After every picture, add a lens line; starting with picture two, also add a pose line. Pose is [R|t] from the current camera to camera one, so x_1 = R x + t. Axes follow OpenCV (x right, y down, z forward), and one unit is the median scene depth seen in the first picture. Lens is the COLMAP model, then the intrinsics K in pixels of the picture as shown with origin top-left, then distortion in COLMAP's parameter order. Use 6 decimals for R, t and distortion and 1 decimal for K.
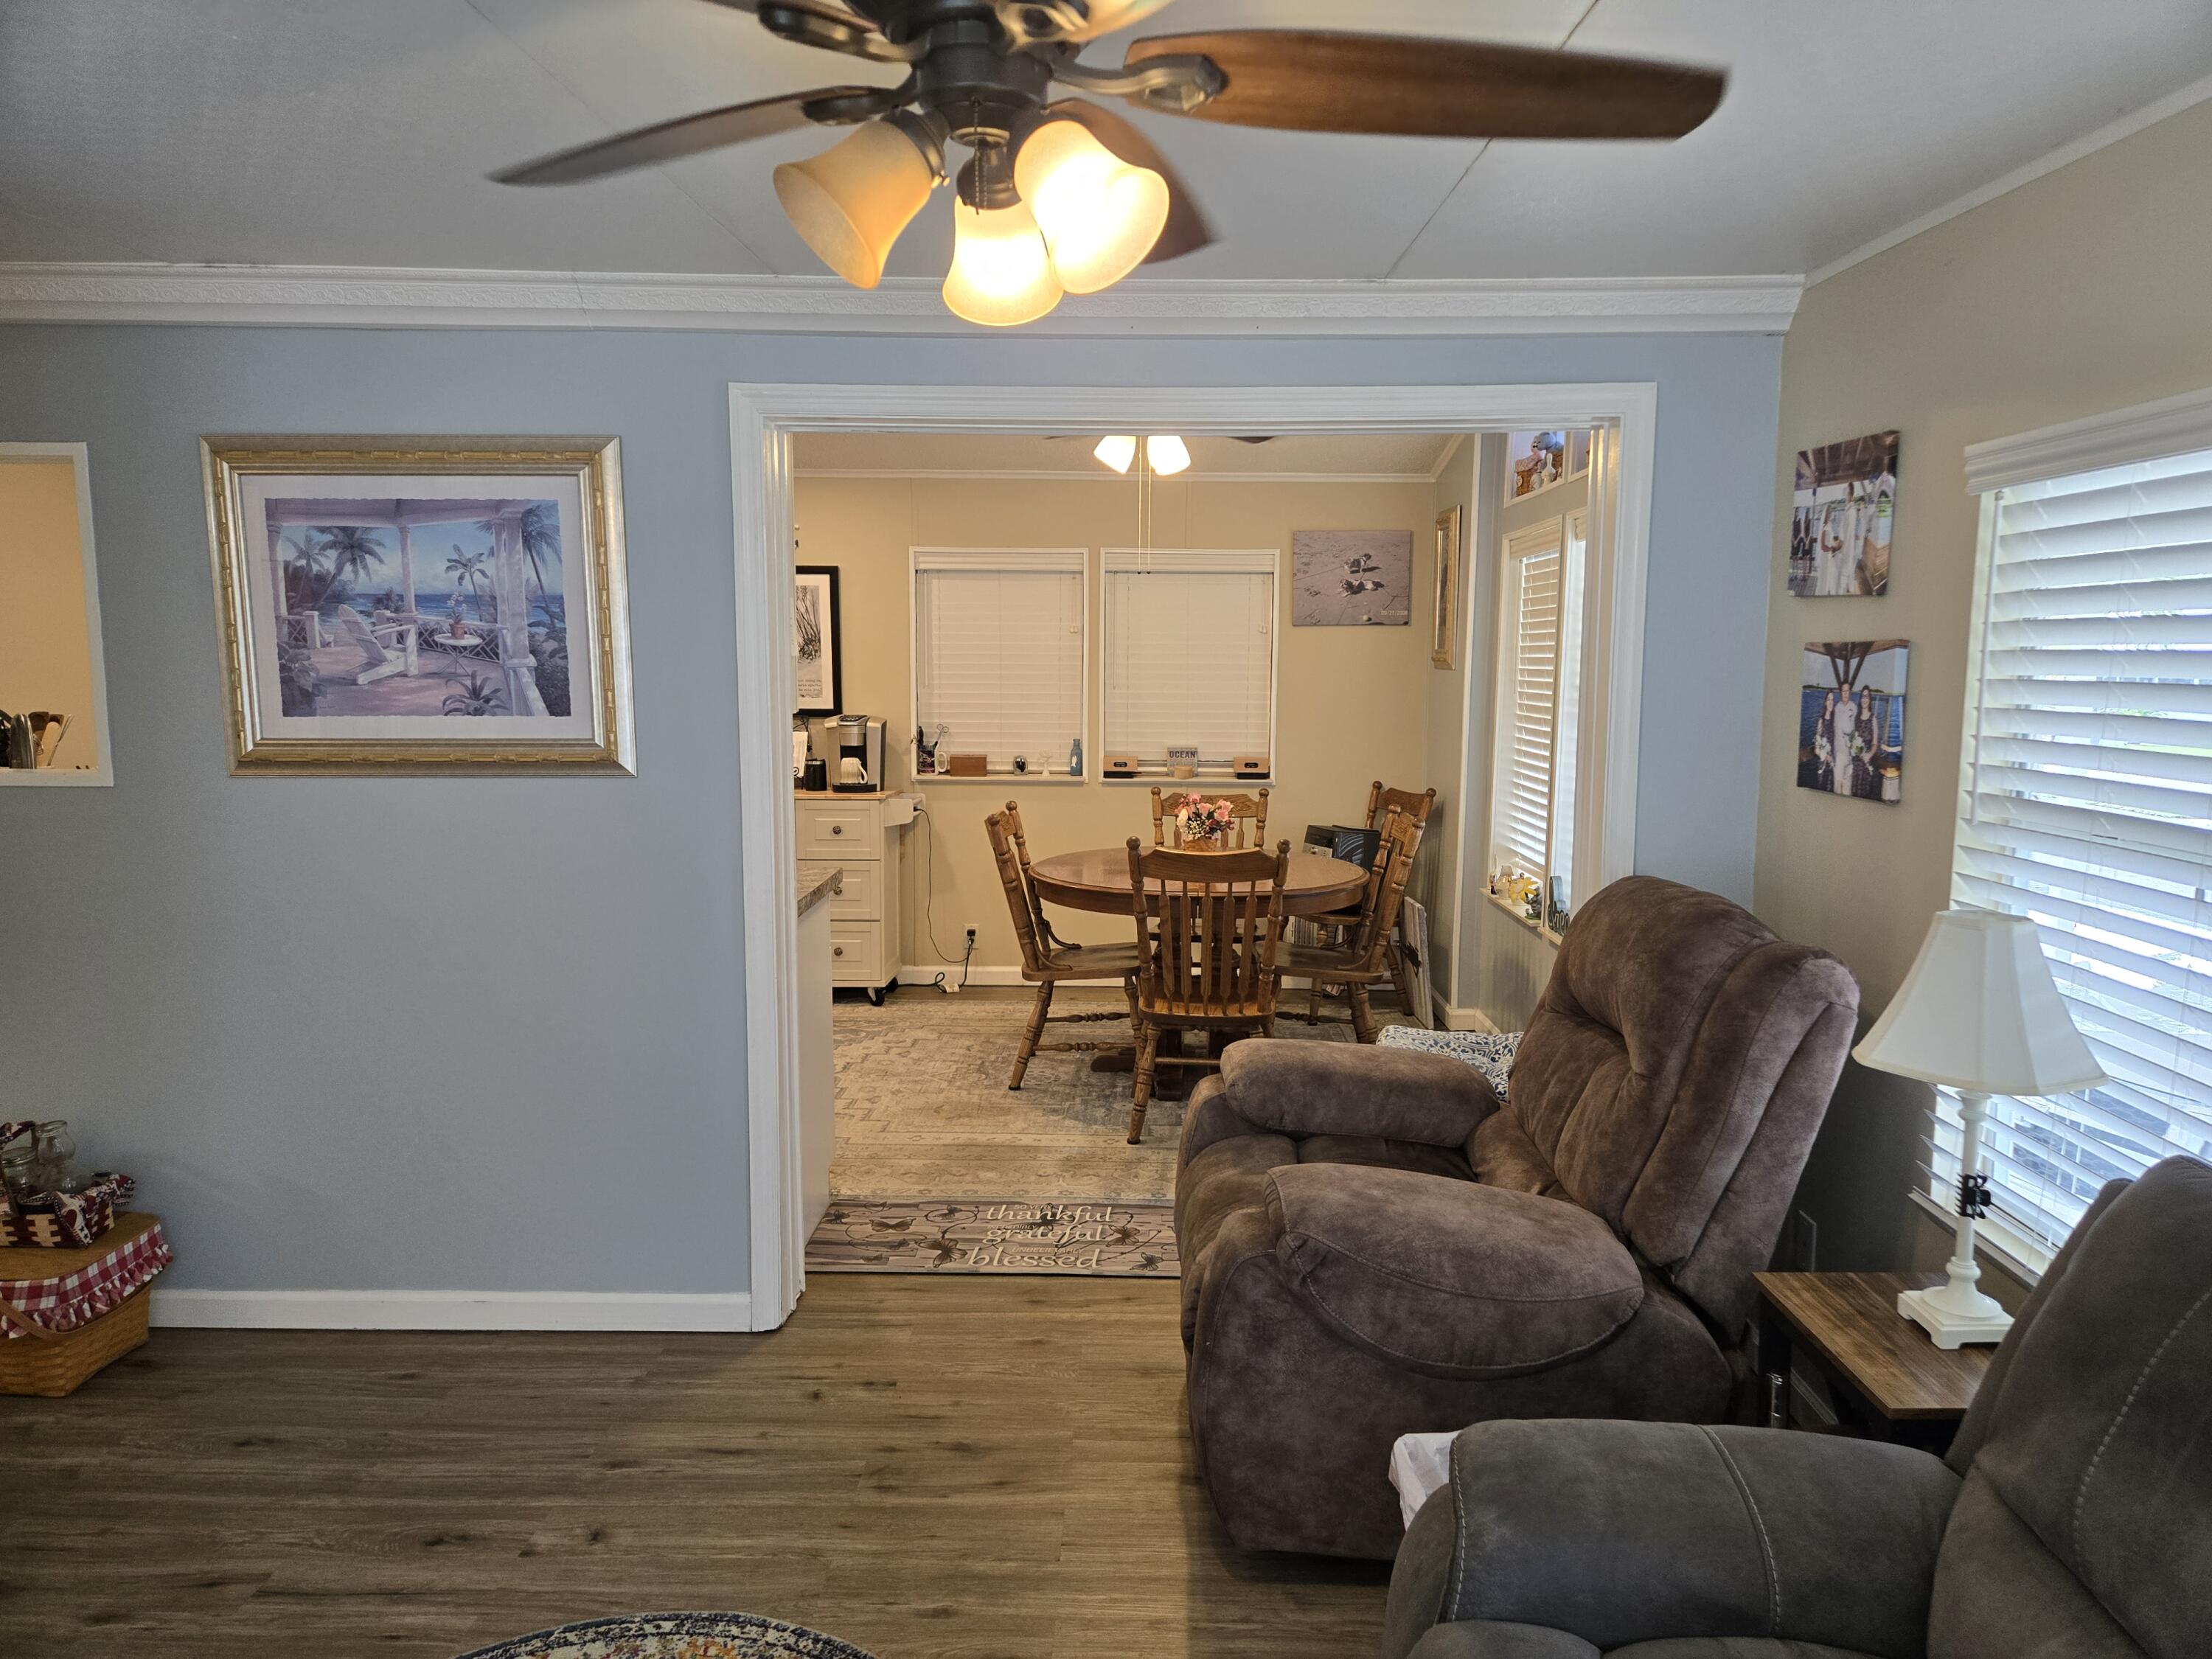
lens RADIAL K [[1491.0, 0, 1113.4], [0, 1491.0, 833.2], [0, 0, 1]] dist [0.087932, -0.071568]
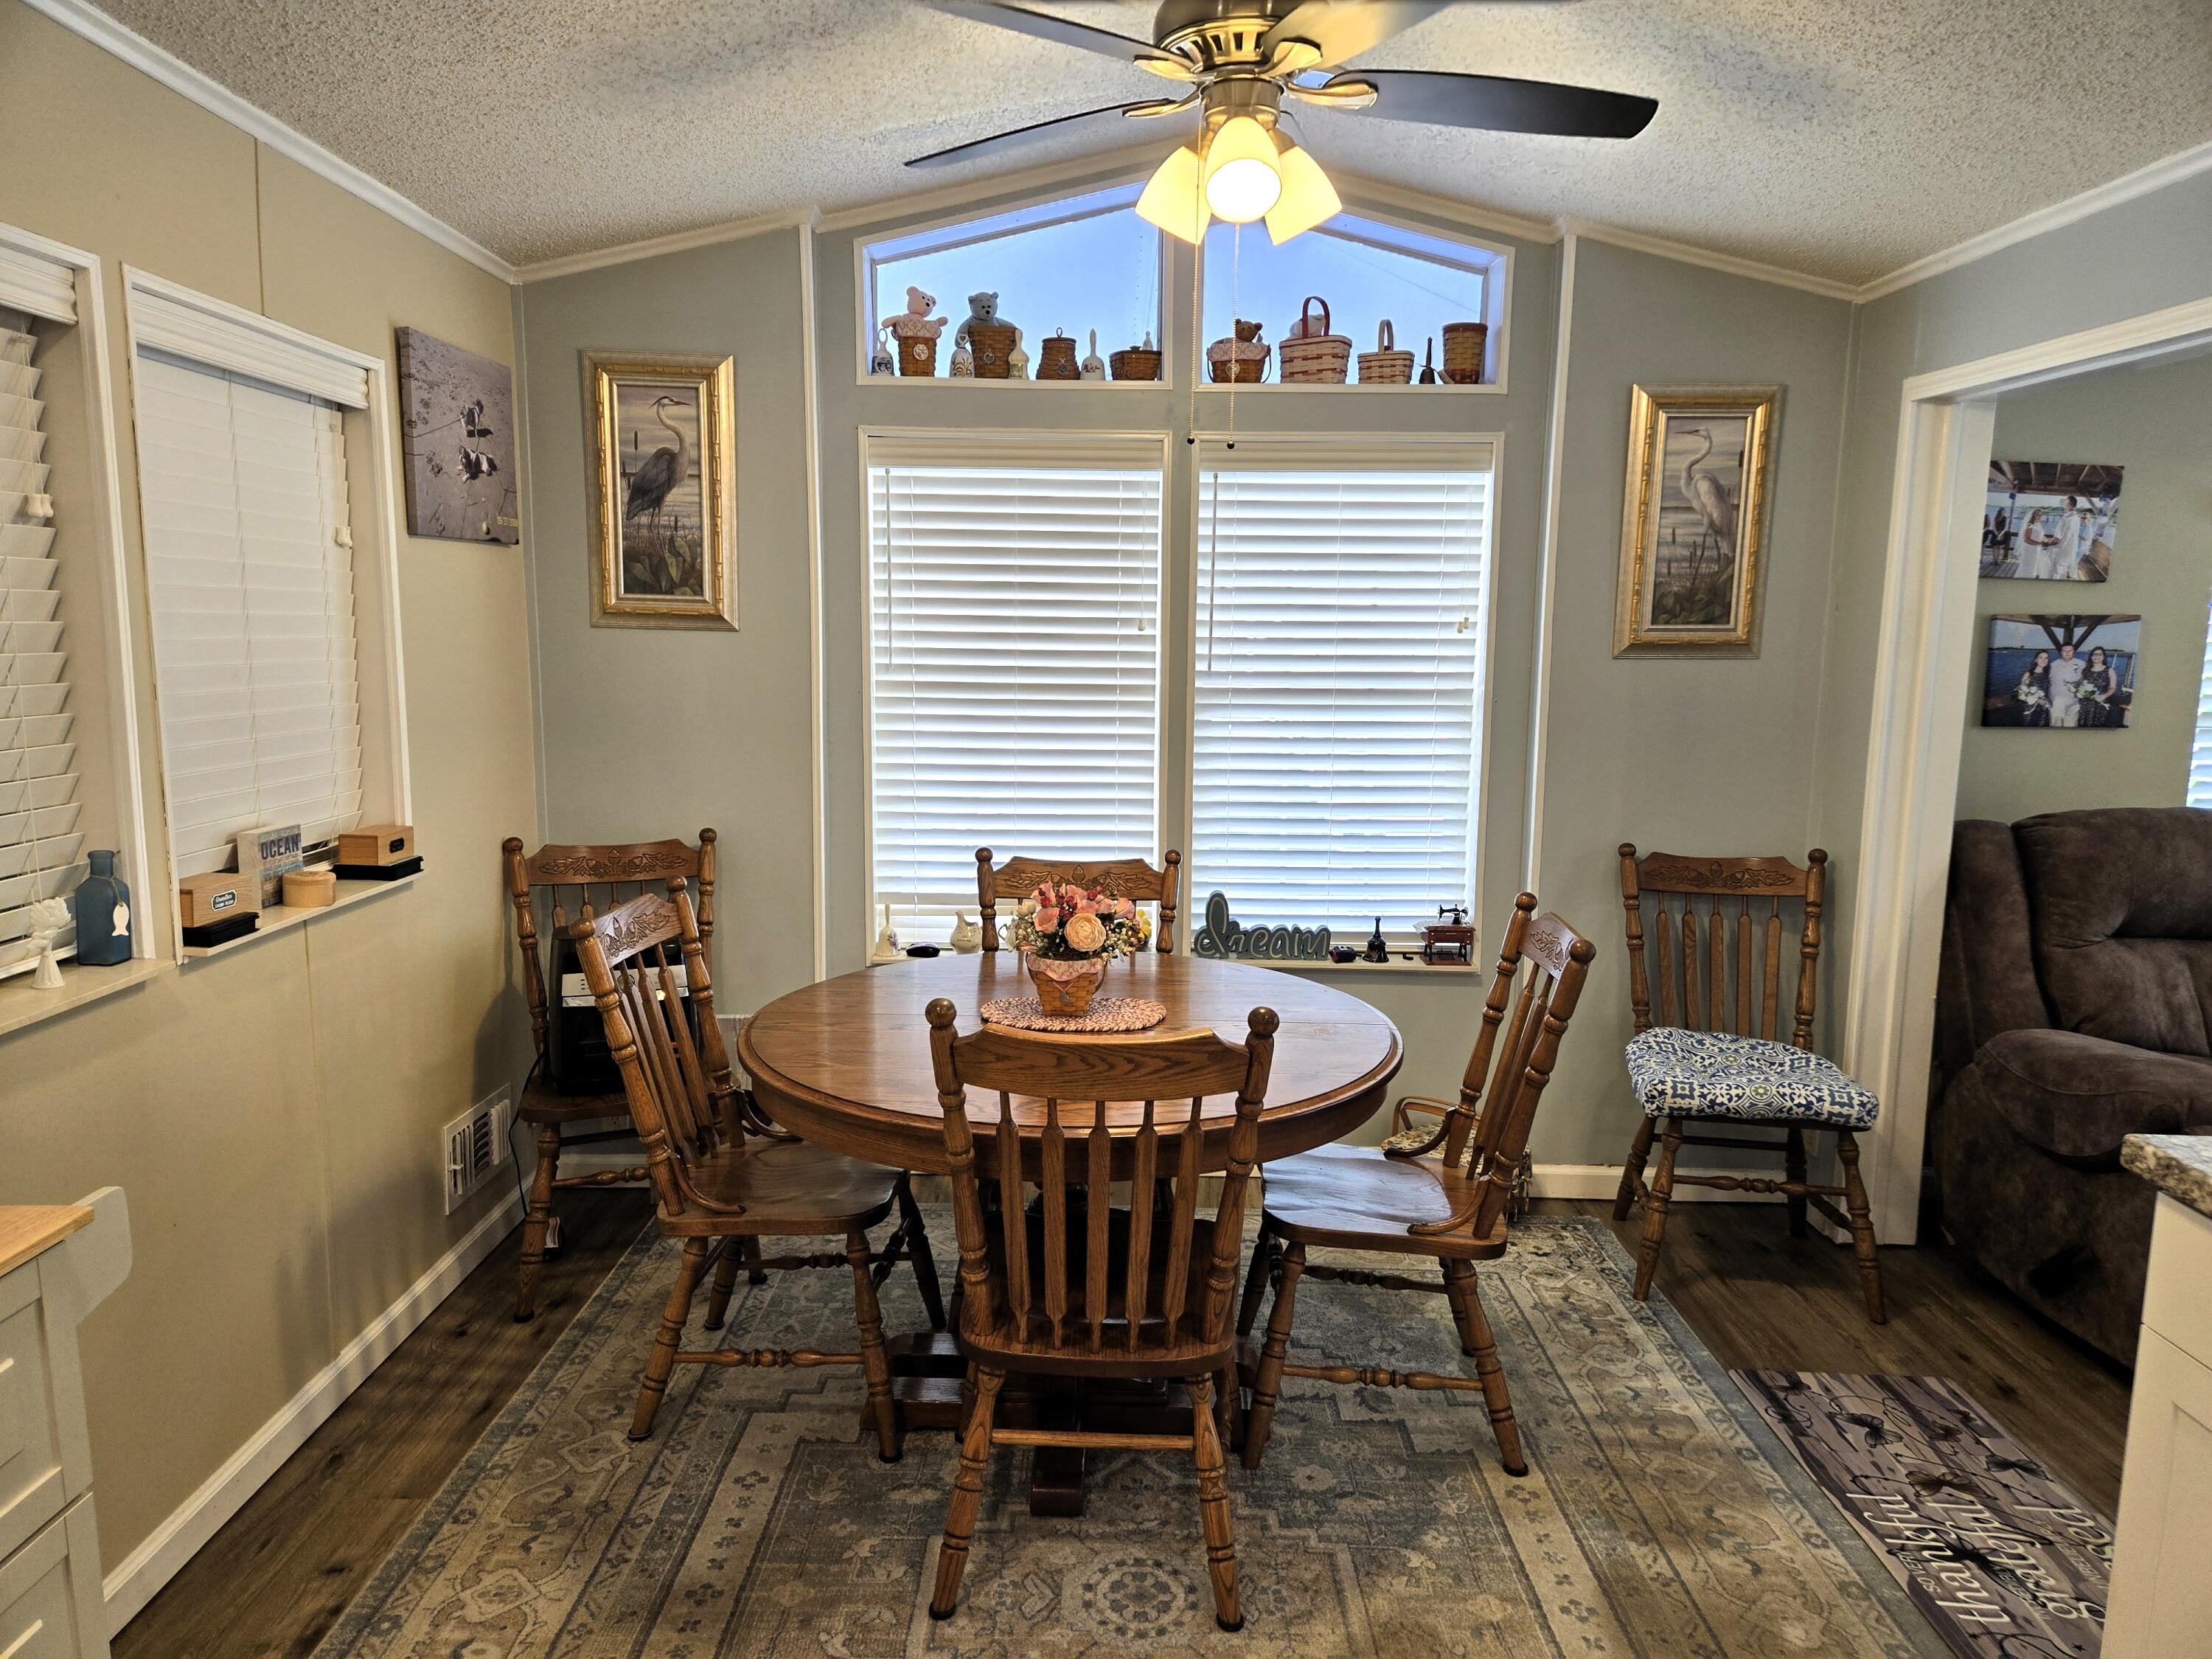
lens RADIAL K [[1491.0, 0, 1113.4], [0, 1491.0, 833.2], [0, 0, 1]] dist [0.087932, -0.071568]
pose [[-0.037235, -0.147669, 0.988336, -0.414989], [0.102460, 0.983245, 0.150768, -0.109286], [-0.994040, 0.106879, -0.021481, 0.912257]]
